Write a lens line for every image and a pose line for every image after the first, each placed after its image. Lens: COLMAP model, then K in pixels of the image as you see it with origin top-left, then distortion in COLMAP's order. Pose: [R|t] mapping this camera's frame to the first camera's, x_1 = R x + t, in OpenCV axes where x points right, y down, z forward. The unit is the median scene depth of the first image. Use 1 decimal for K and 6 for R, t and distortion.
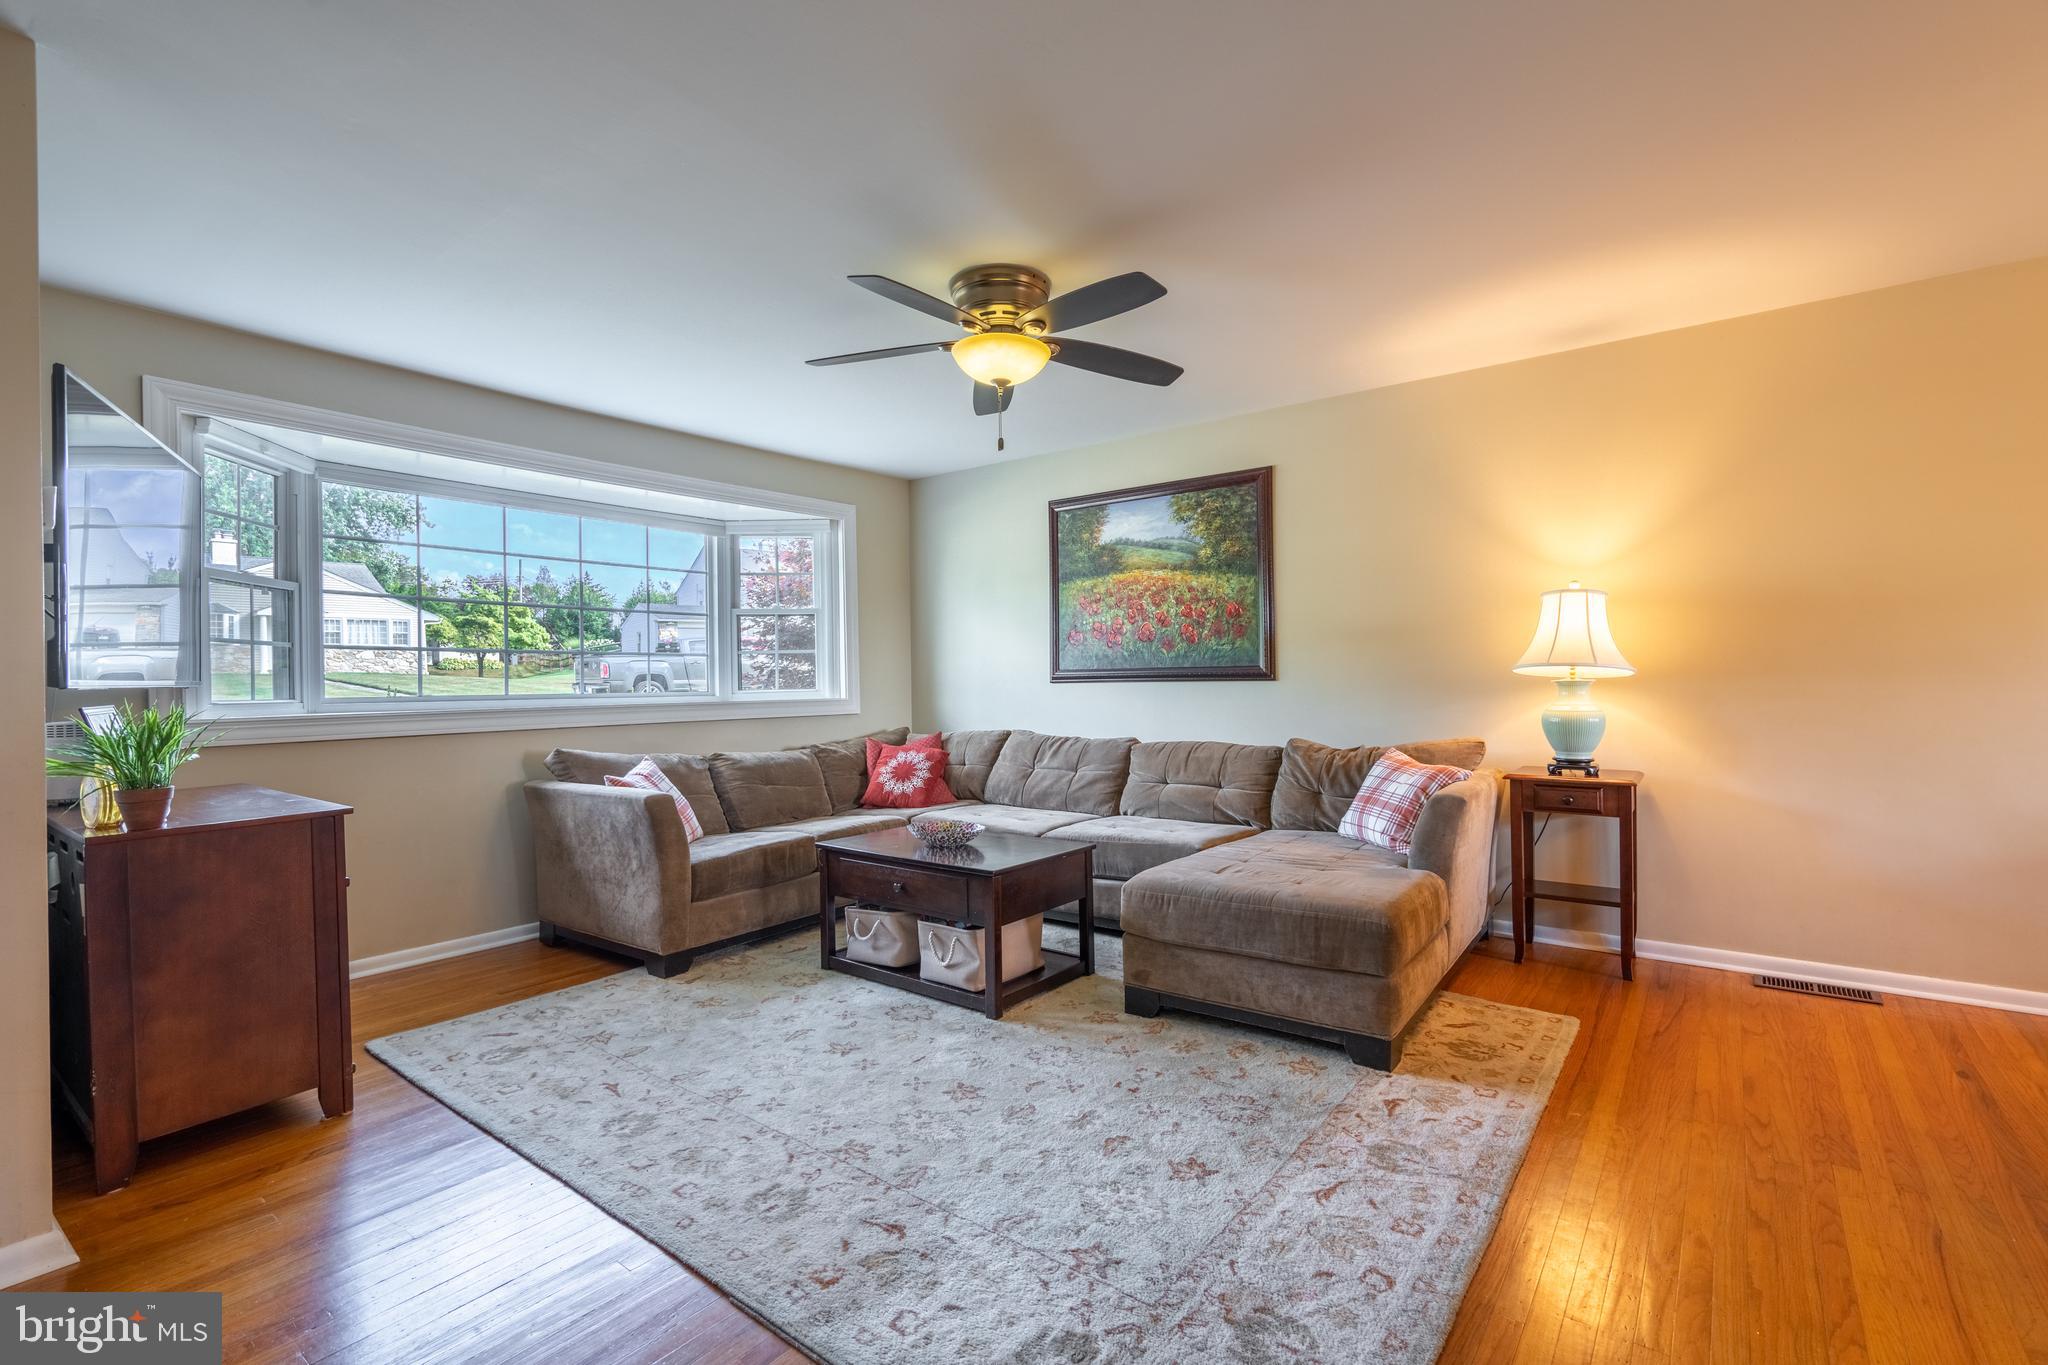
lens RADIAL K [[917.7, 0, 1018.5], [0, 917.7, 682.5], [0, 0, 1]] dist [-0.003794, 0.000232]
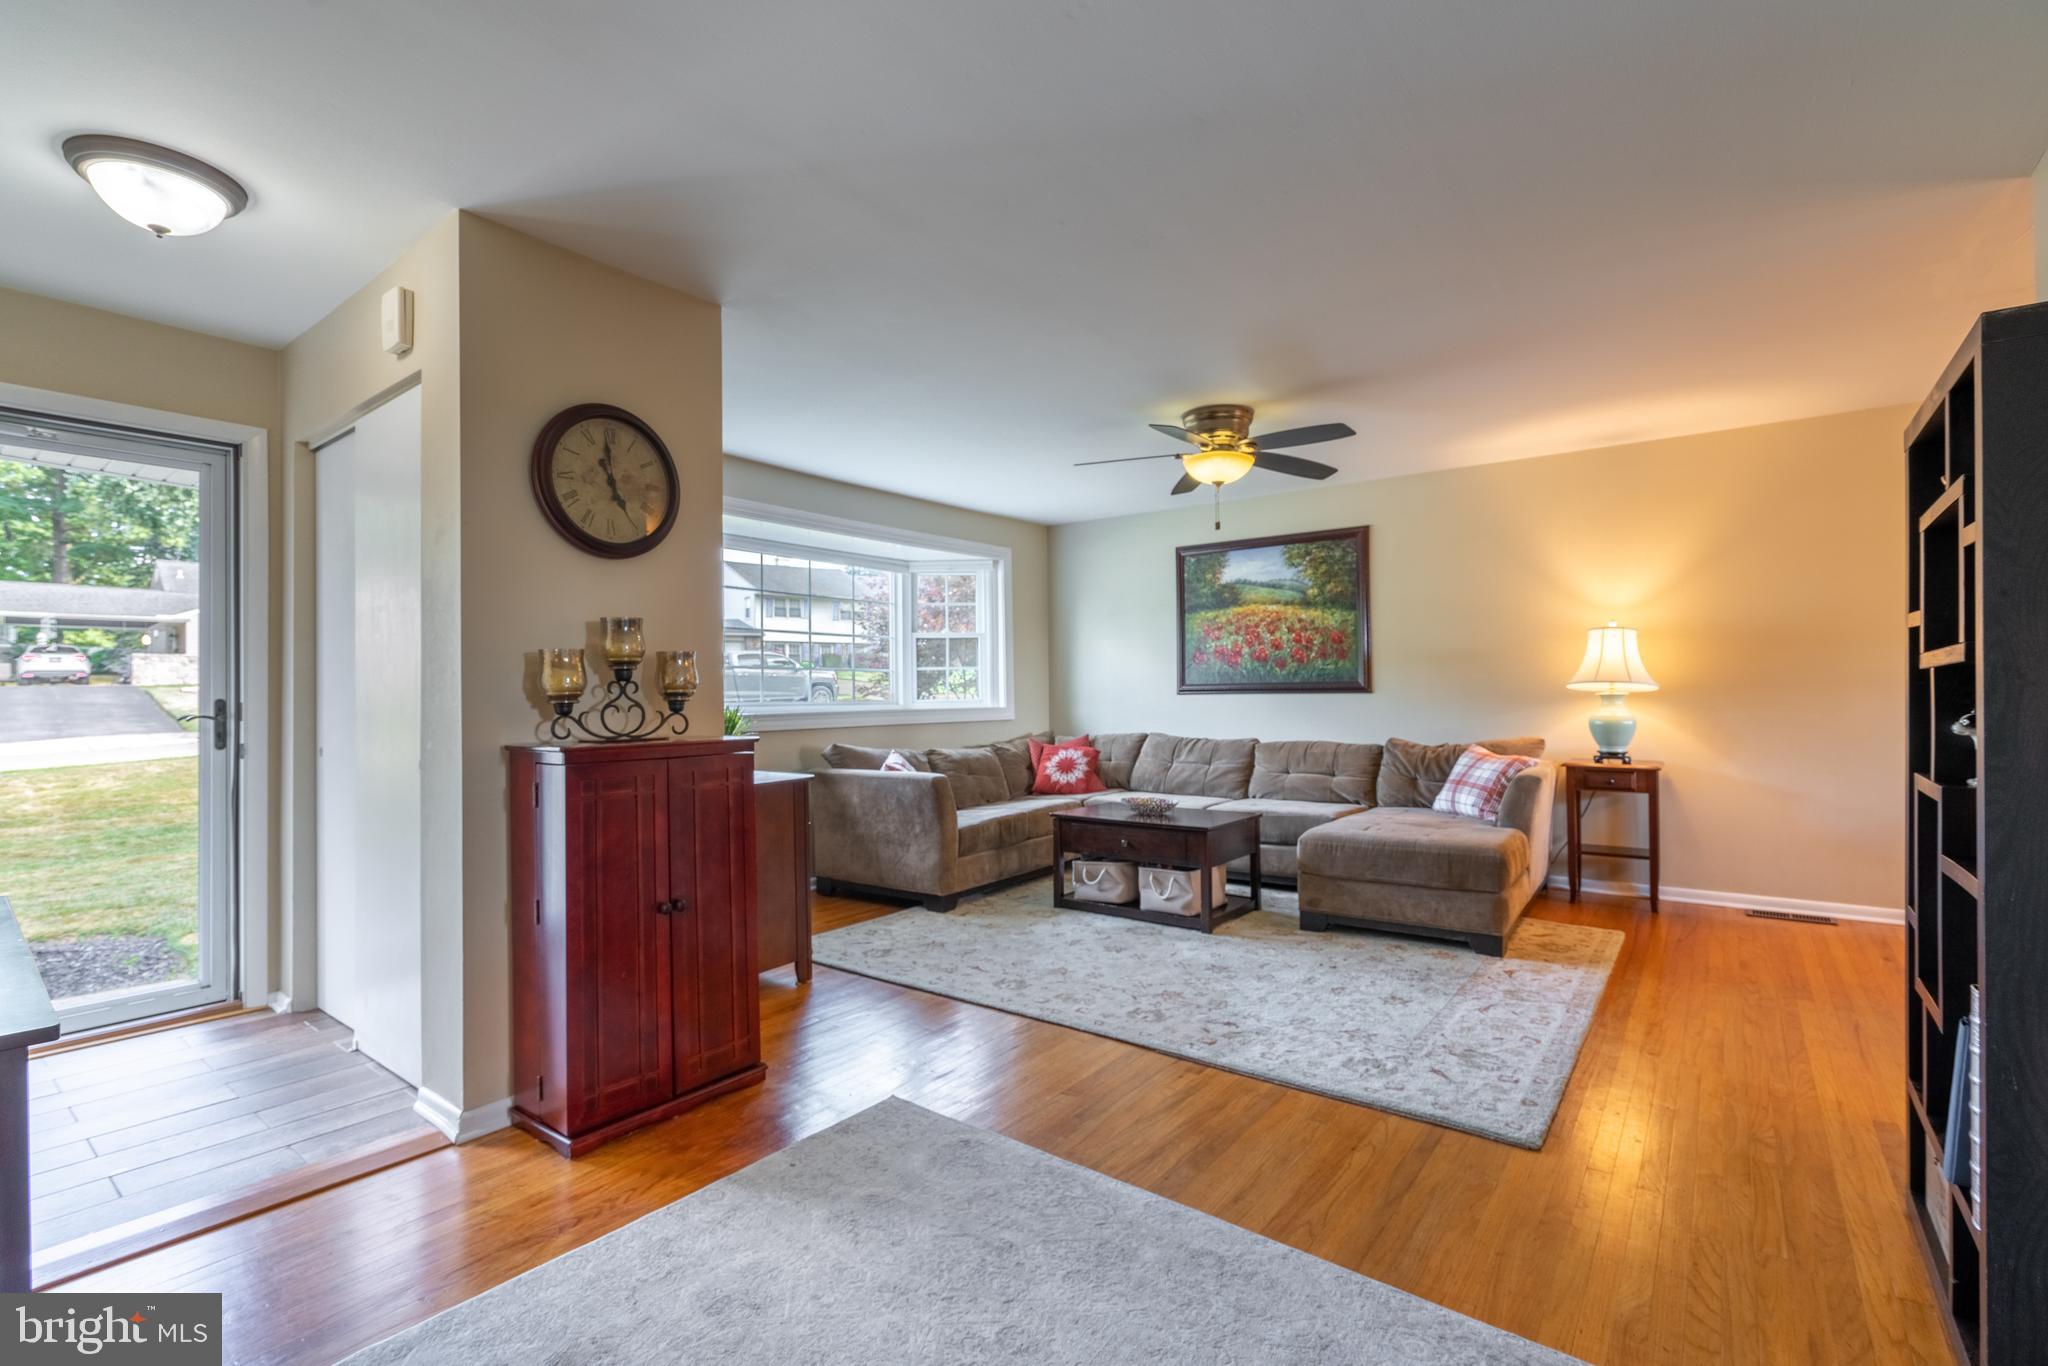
lens RADIAL K [[917.7, 0, 1020.8], [0, 917.7, 681.8], [0, 0, 1]] dist [-0.003794, 0.000232]
pose [[0.999969, 0.002974, 0.007286, -0.290970], [-0.002869, 0.999891, -0.014479, 0.002760], [-0.007328, 0.014457, 0.999869, -0.363569]]
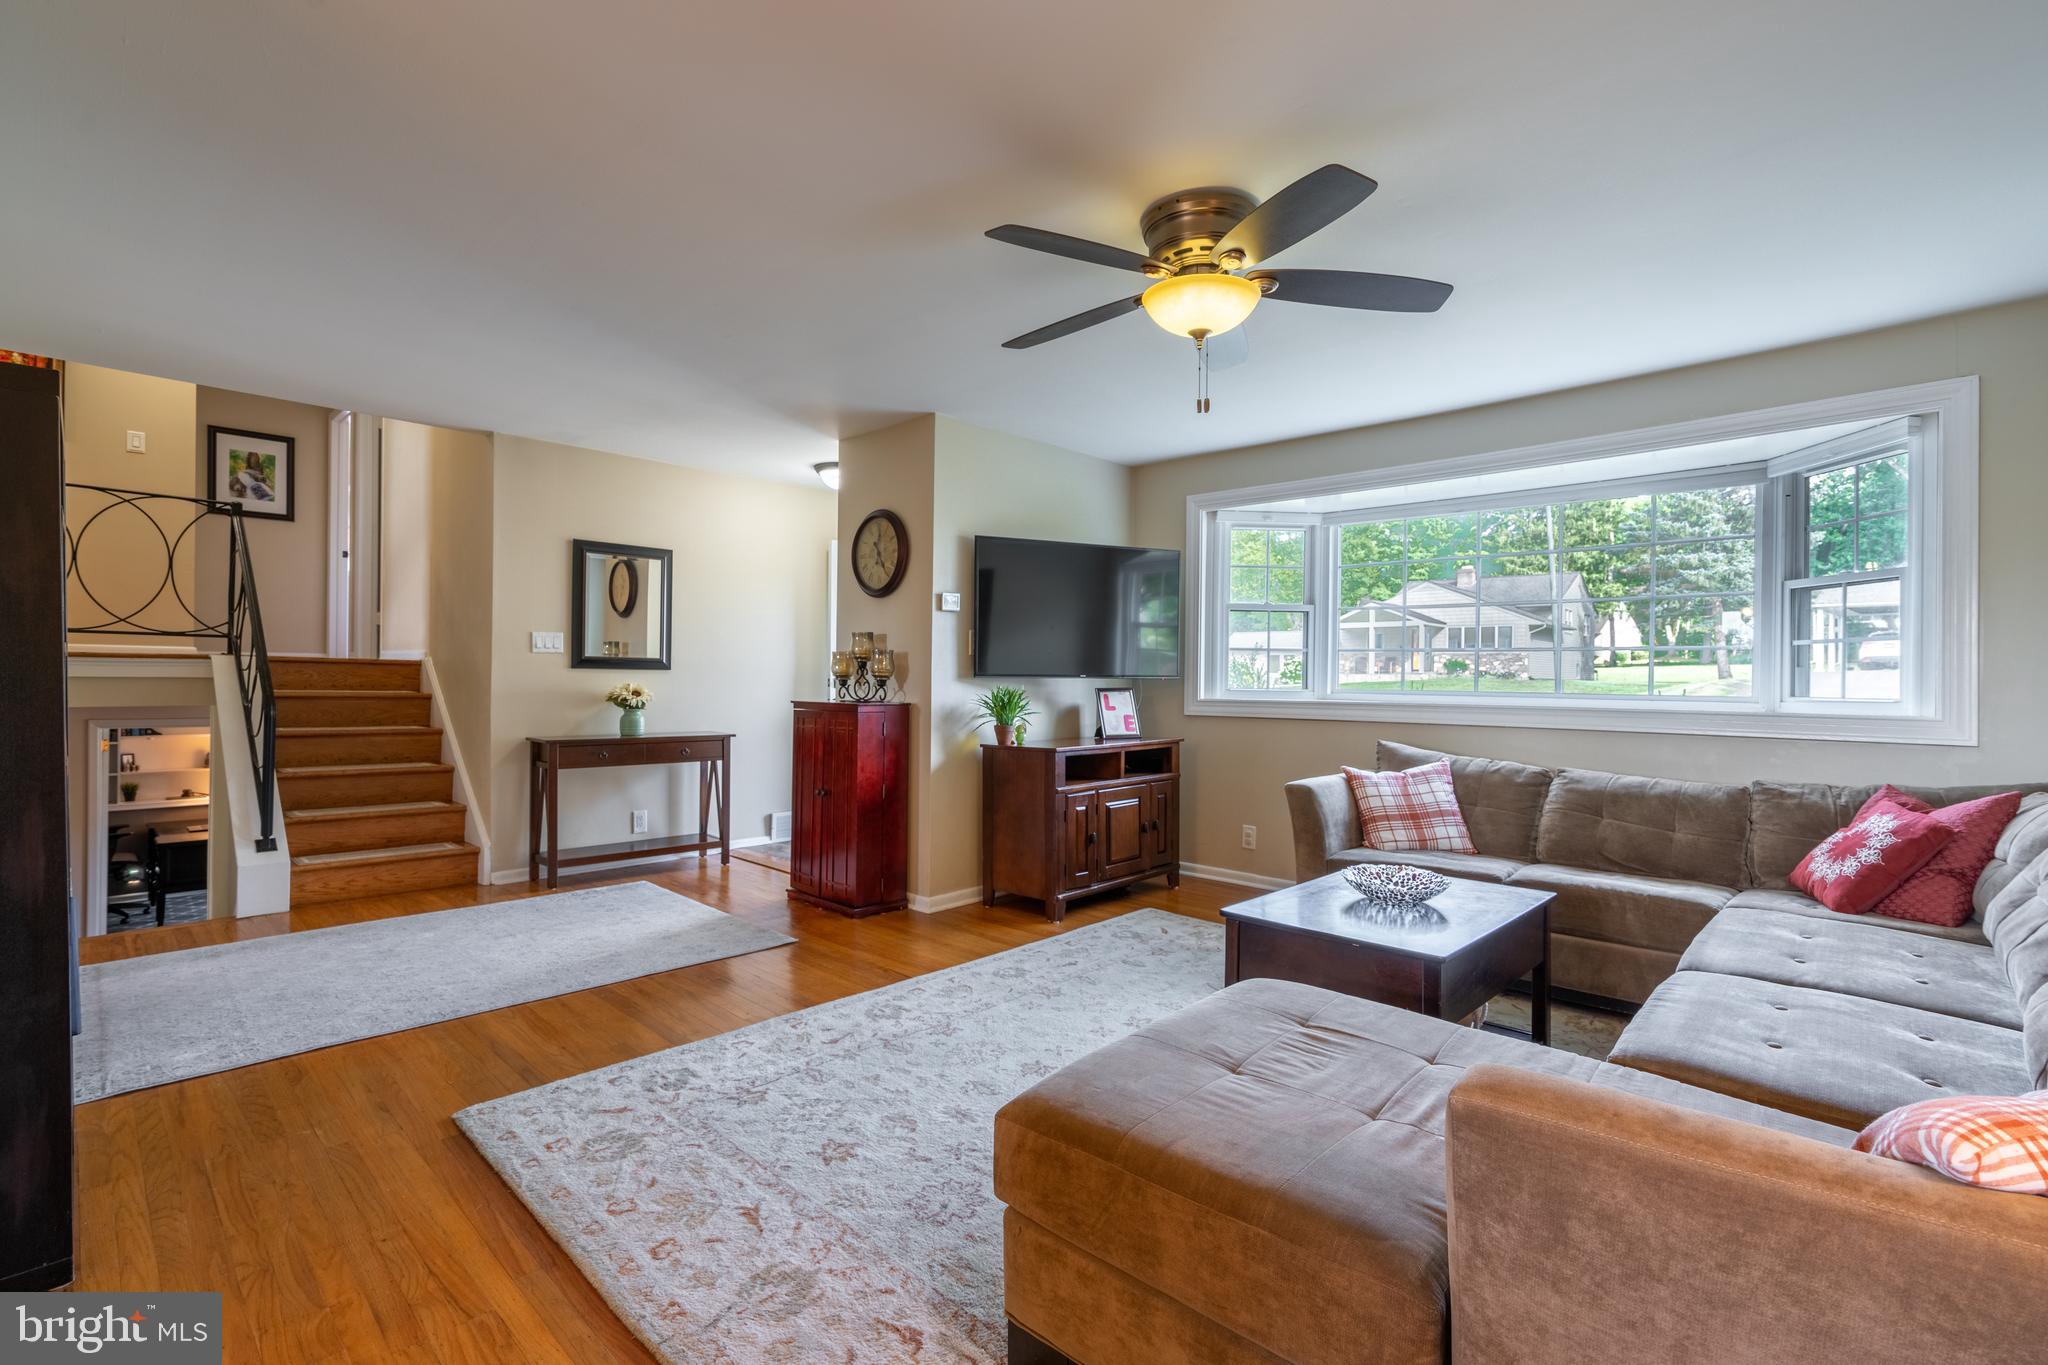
lens RADIAL K [[917.7, 0, 1017.6], [0, 917.7, 679.5], [0, 0, 1]] dist [-0.003794, 0.000232]
pose [[-0.104740, 0.014004, -0.994401, 0.736223], [-0.010554, 0.999829, 0.015193, -0.014826], [0.994444, 0.012086, -0.104574, 0.803837]]
